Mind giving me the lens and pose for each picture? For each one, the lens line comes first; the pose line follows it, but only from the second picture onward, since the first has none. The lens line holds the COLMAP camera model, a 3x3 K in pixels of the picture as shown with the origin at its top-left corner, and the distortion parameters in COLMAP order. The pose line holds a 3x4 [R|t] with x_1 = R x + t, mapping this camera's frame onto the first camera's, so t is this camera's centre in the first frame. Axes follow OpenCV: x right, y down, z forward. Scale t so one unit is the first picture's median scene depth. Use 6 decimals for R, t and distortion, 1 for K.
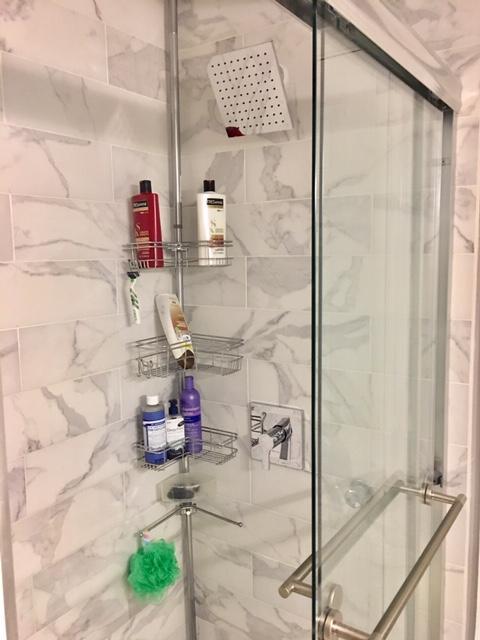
lens RADIAL K [[547.7, 0, 236.8], [0, 547.7, 315.5], [0, 0, 1]] dist [0.075918, -0.086140]
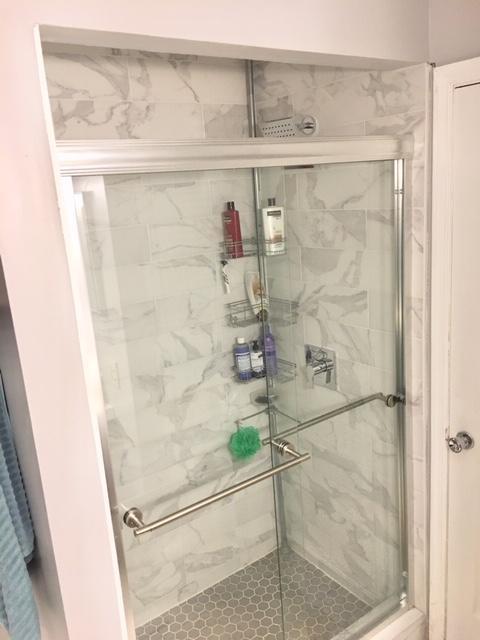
lens RADIAL K [[545.6, 0, 240.0], [0, 545.6, 320.0], [0, 0, 1]] dist [0.096581, 0.003272]
pose [[0.938847, 0.027196, -0.343258, 0.388487], [0.019418, 0.991108, 0.131634, -0.113256], [0.343786, -0.130249, 0.929971, -0.462041]]
